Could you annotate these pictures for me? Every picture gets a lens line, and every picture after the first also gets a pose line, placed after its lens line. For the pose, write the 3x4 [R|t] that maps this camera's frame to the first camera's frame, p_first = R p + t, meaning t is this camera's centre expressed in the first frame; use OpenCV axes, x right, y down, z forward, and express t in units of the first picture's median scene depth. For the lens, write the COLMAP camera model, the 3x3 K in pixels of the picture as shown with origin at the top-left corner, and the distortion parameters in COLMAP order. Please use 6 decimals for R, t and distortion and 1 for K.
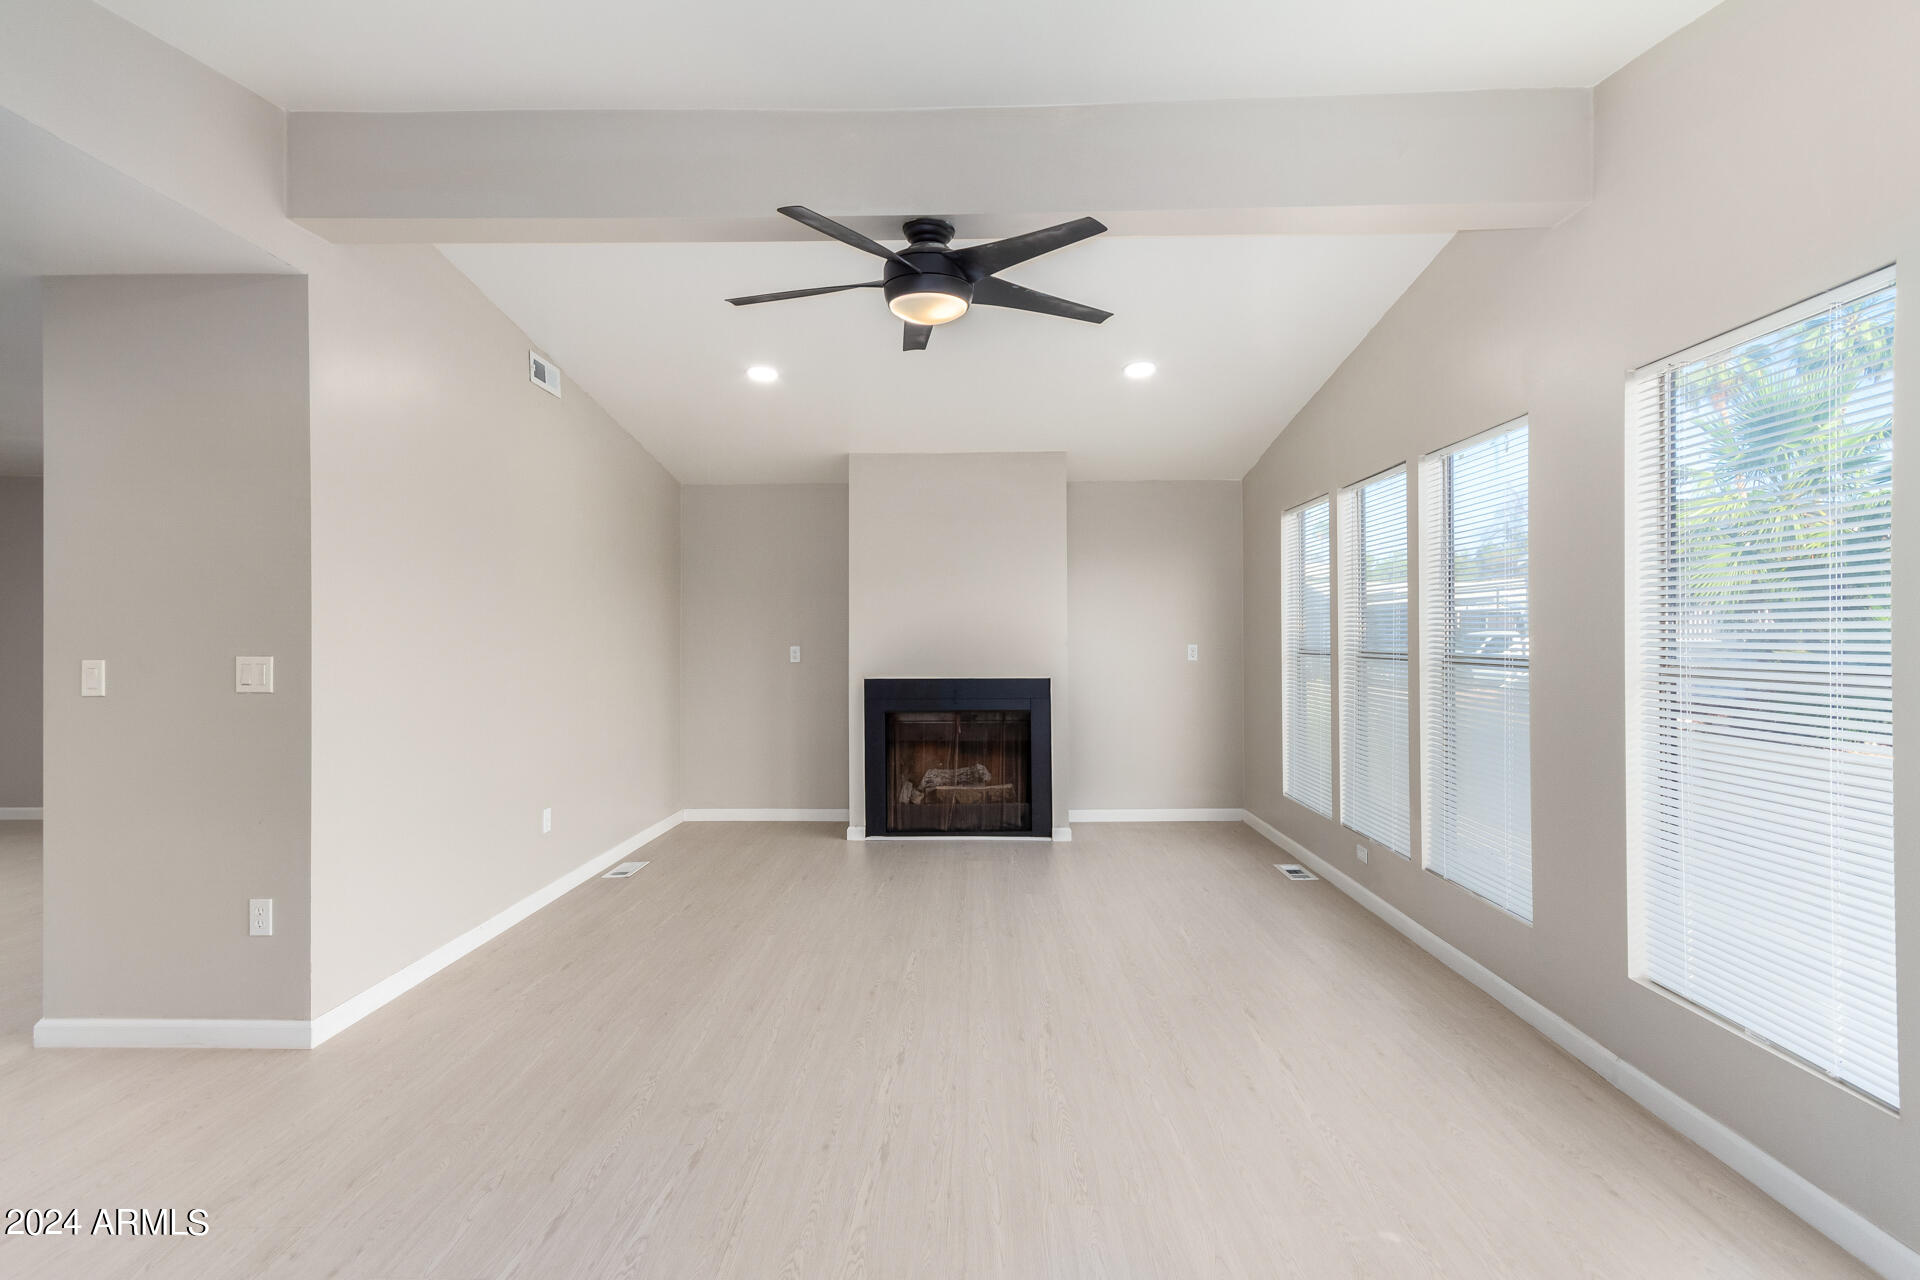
lens RADIAL K [[890.4, 0, 953.9], [0, 890.4, 633.4], [0, 0, 1]] dist [0.004238, 0.001117]
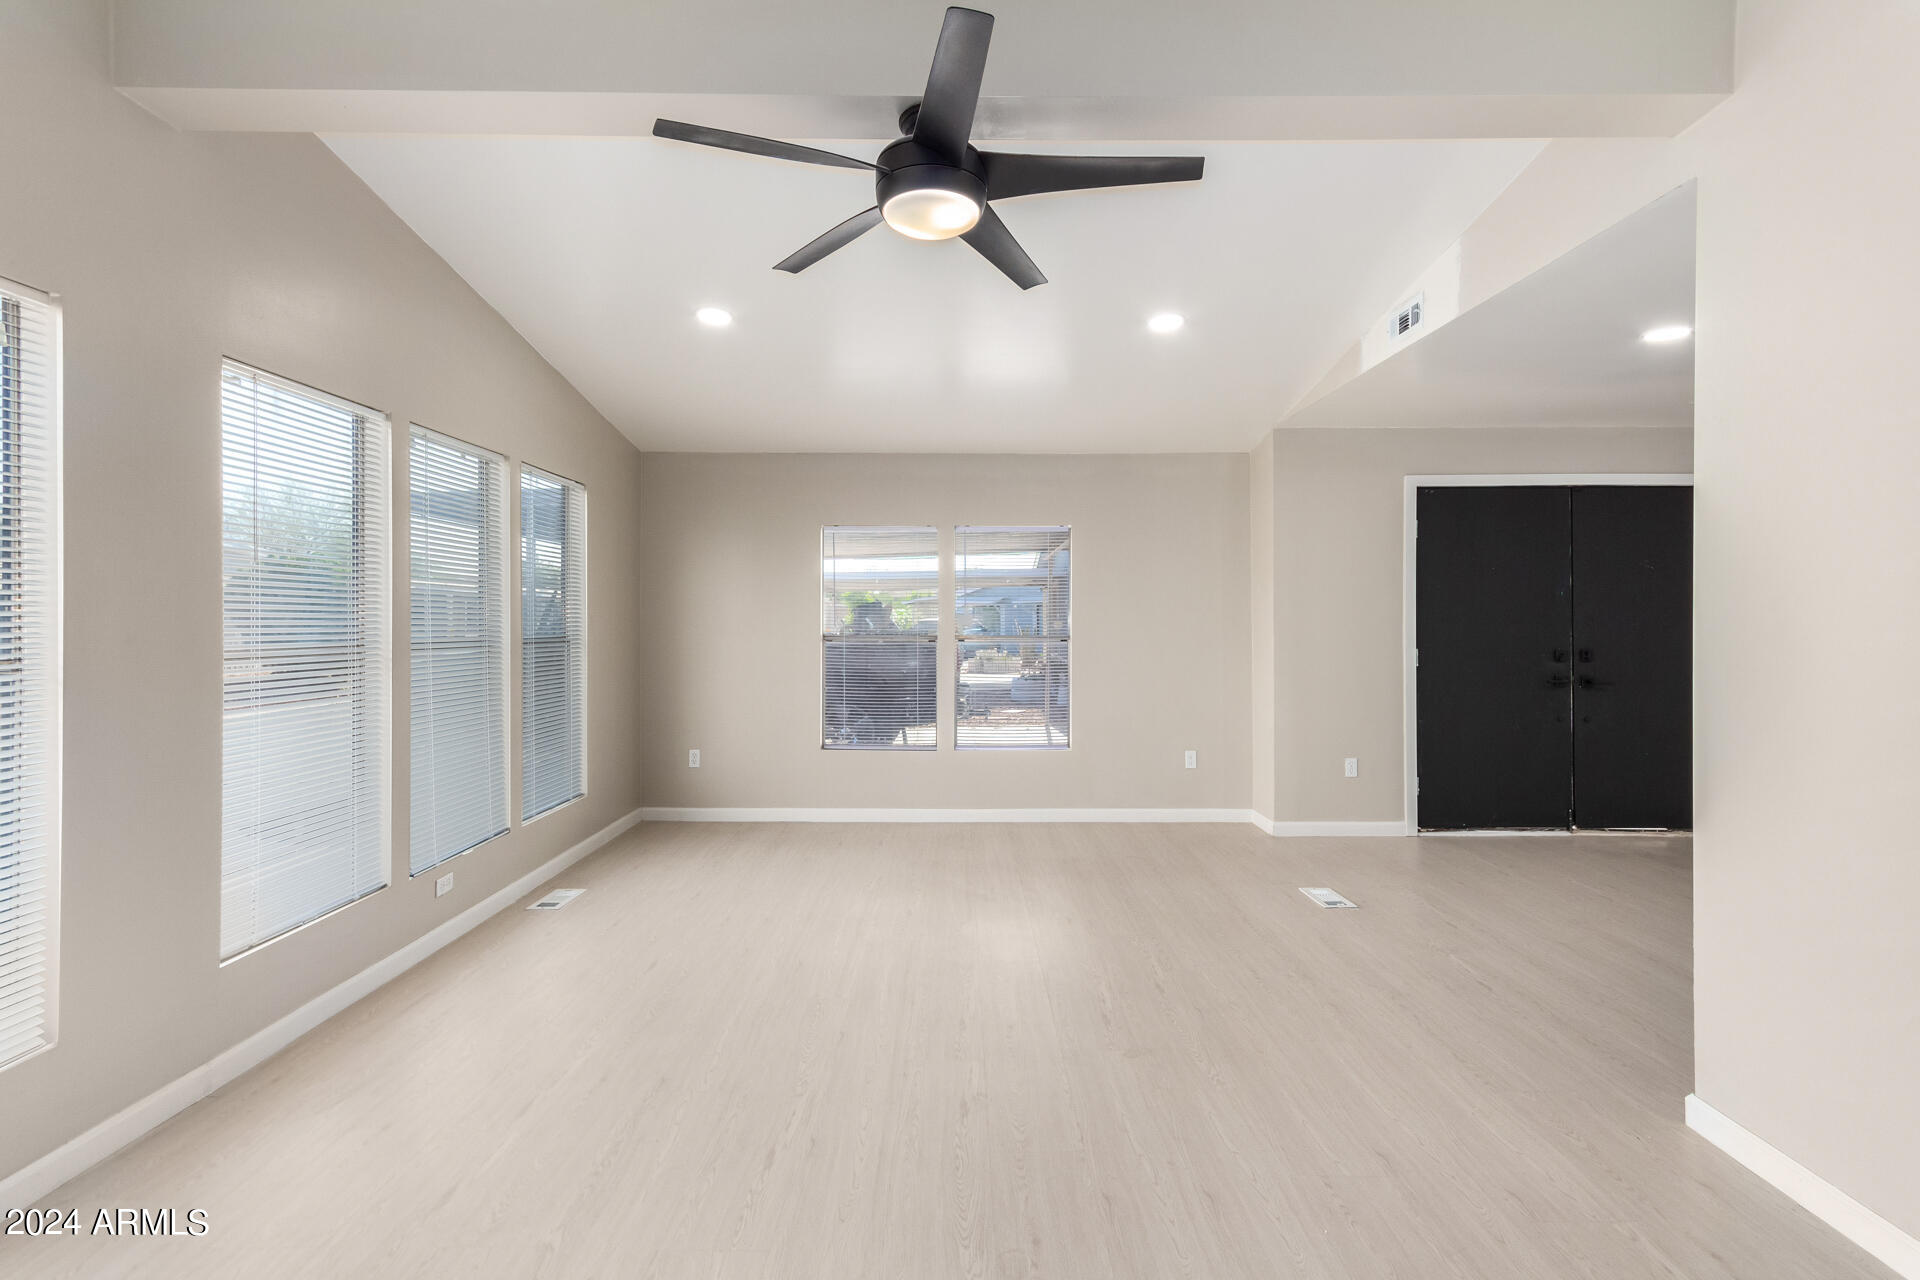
lens RADIAL K [[898.3, 0, 969.5], [0, 898.3, 628.9], [0, 0, 1]] dist [-0.030254, 0.027428]
pose [[-0.999275, 0.001328, -0.038048, -0.015289], [0.001241, 0.999997, 0.002314, 0.004057], [0.038051, 0.002265, -0.999273, 0.877801]]
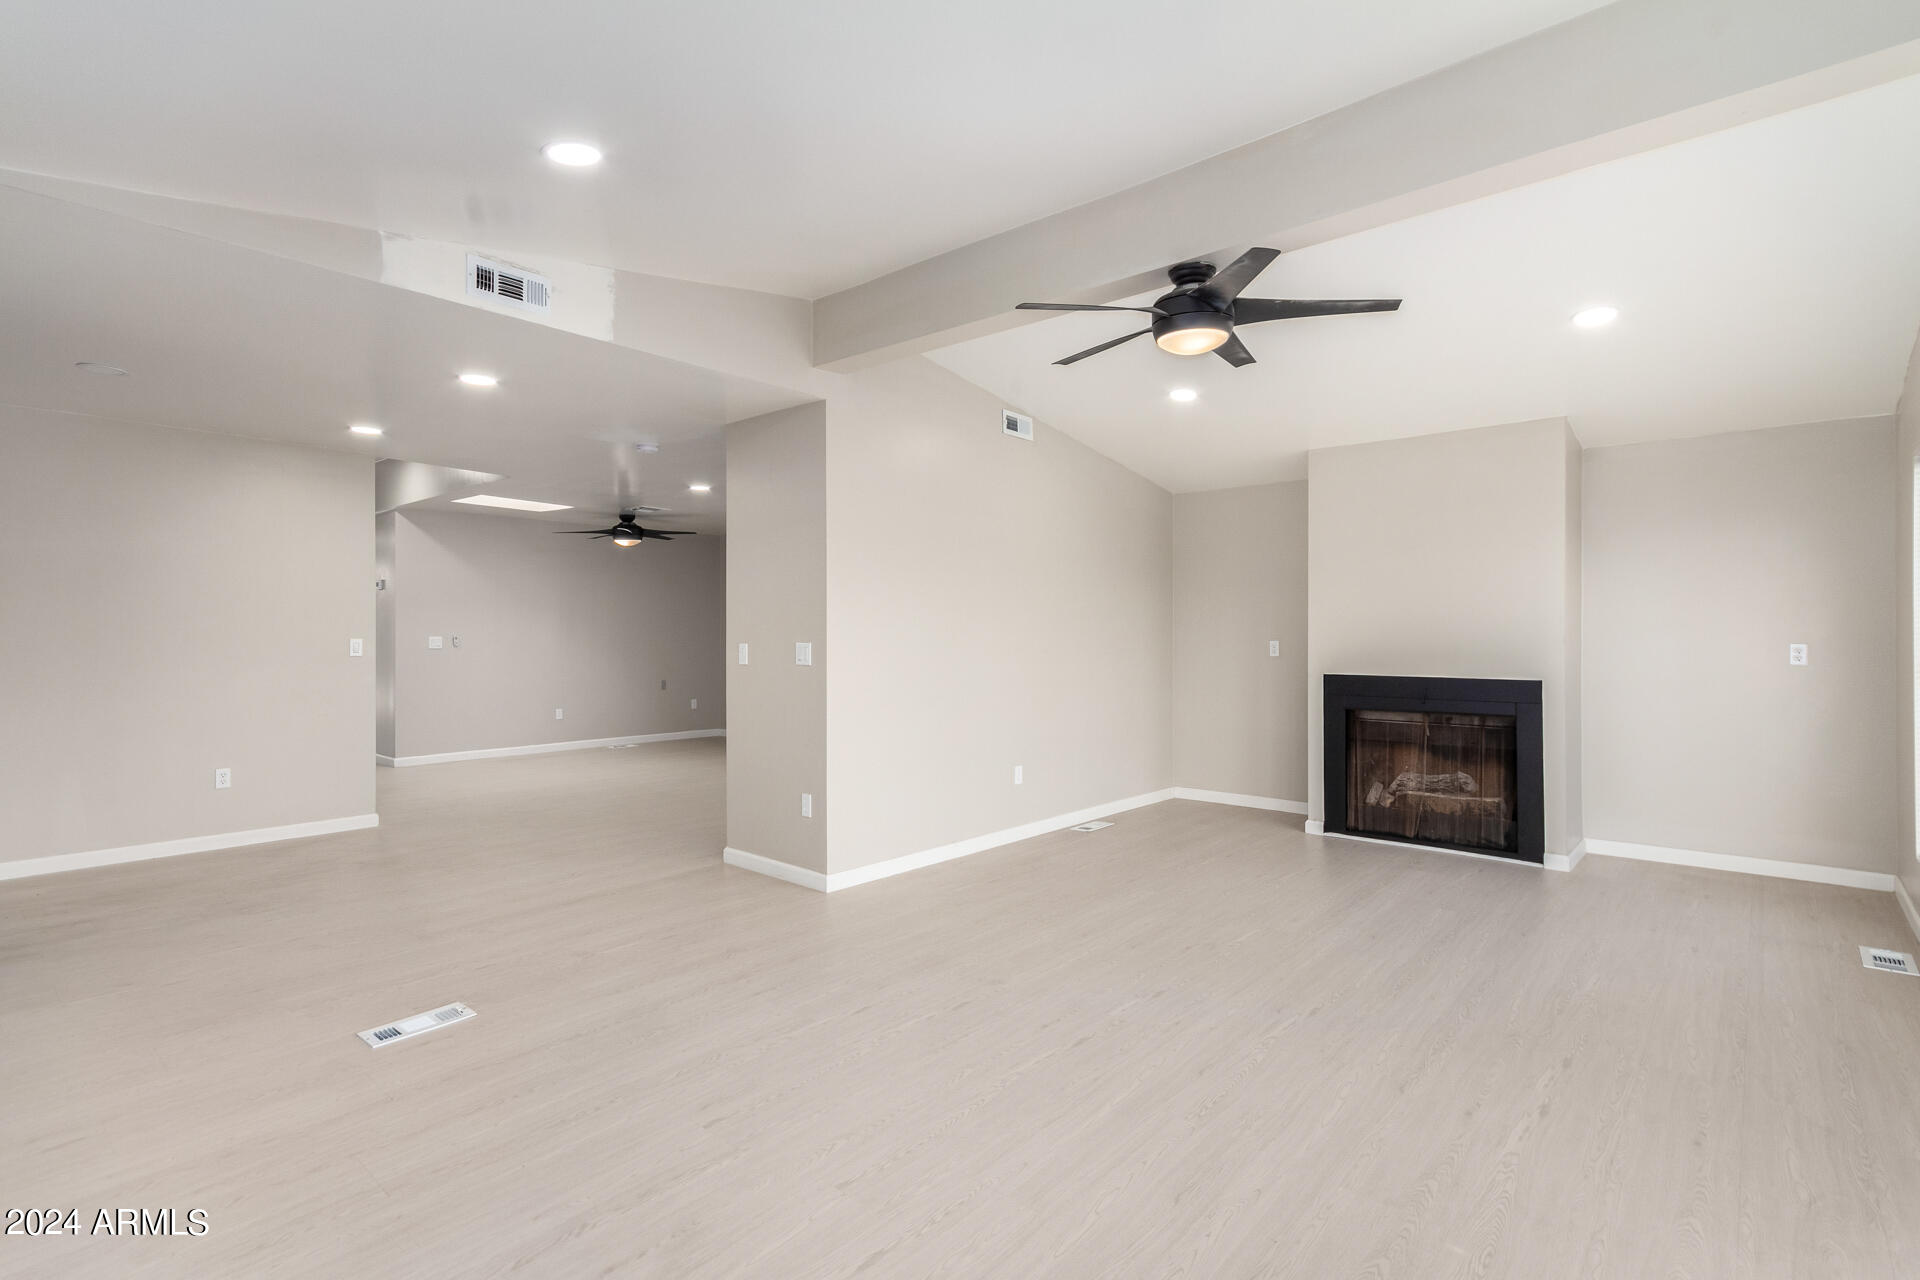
lens RADIAL K [[898.3, 0, 969.5], [0, 898.3, 628.9], [0, 0, 1]] dist [-0.030254, 0.027428]
pose [[0.771986, 0.000732, -0.635639, 0.230253], [-0.000714, 1.000000, 0.000284, 0.000574], [0.635639, 0.000234, 0.771986, -0.025928]]
